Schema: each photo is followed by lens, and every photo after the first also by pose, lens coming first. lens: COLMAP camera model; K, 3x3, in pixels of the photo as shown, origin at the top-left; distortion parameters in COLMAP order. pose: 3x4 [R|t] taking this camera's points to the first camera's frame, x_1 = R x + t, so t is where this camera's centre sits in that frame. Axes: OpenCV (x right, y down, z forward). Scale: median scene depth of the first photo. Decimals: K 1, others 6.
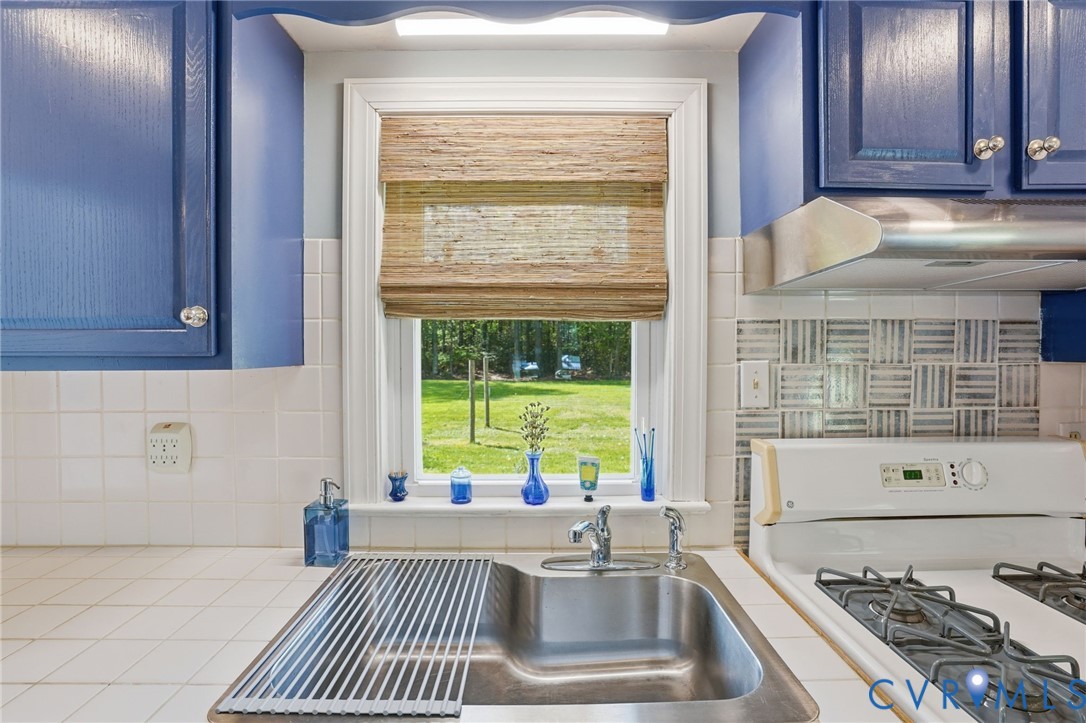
lens RADIAL K [[520.0, 0, 543.0], [0, 520.0, 361.5], [0, 0, 1]] dist [-0.058560, 0.020936]
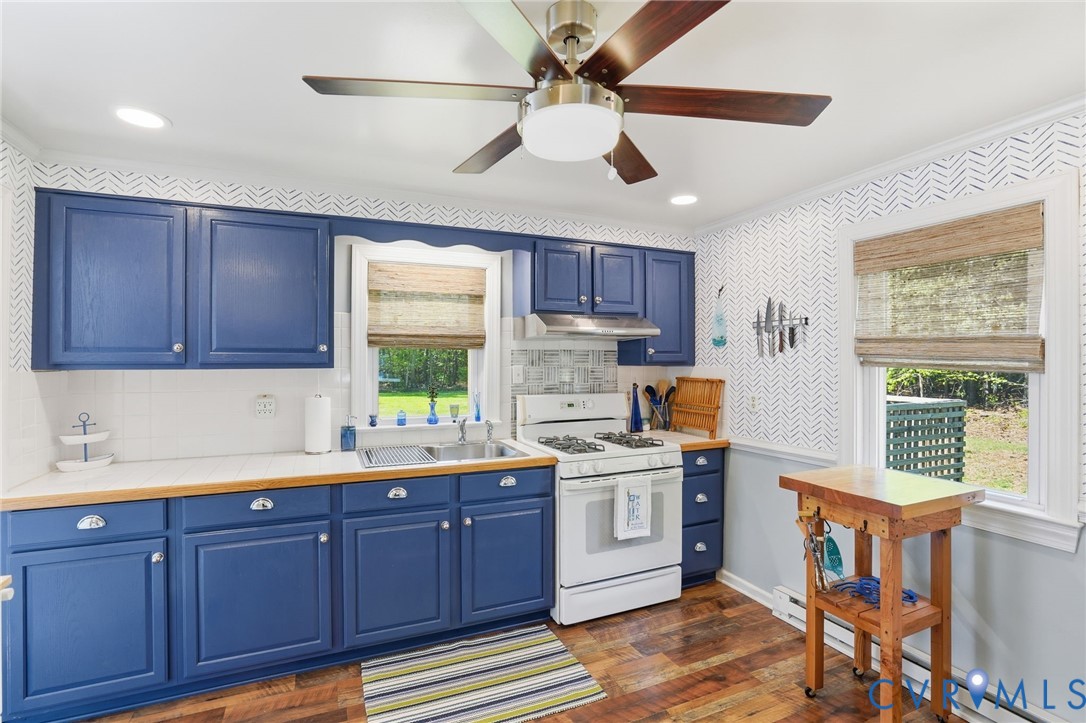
lens RADIAL K [[507.5, 0, 548.4], [0, 507.5, 358.8], [0, 0, 1]] dist [-0.048697, 0.017424]
pose [[0.915569, 0.004072, 0.402141, -0.477090], [0.007680, 0.999589, -0.027606, 0.036347], [-0.402088, 0.028364, 0.915162, -1.405563]]
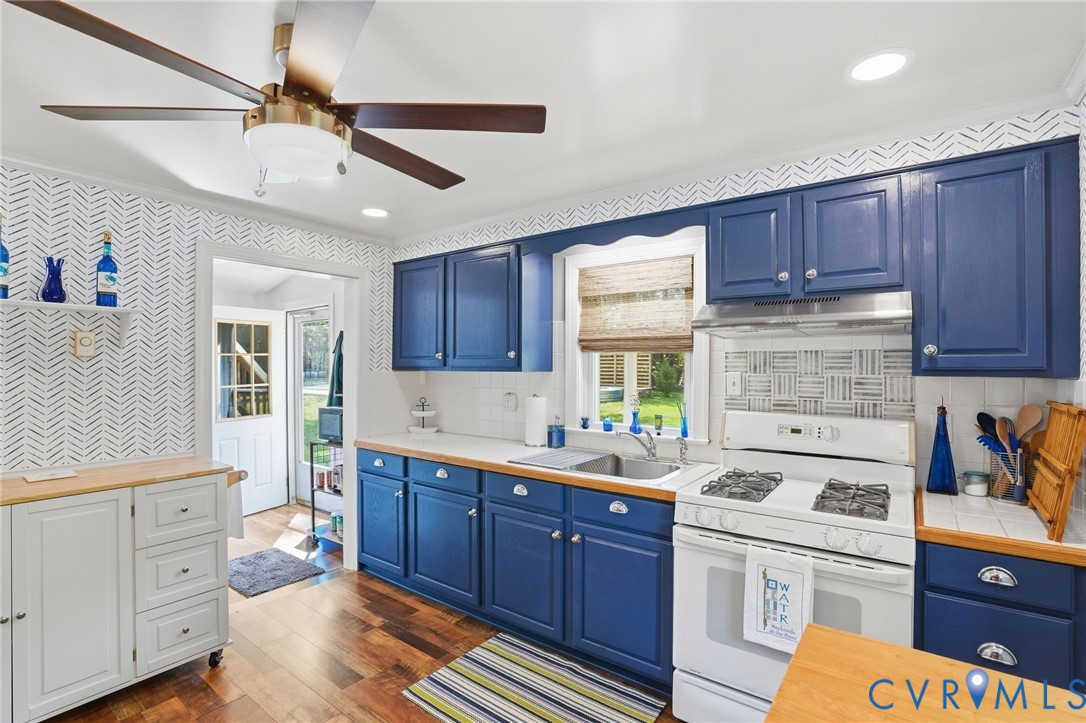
lens RADIAL K [[520.0, 0, 543.0], [0, 520.0, 361.5], [0, 0, 1]] dist [-0.058560, 0.020936]
pose [[0.793084, 0.001590, -0.609111, 1.042004], [-0.019211, 0.999564, -0.022404, 0.016879], [0.608810, 0.029470, 0.792769, -1.046047]]
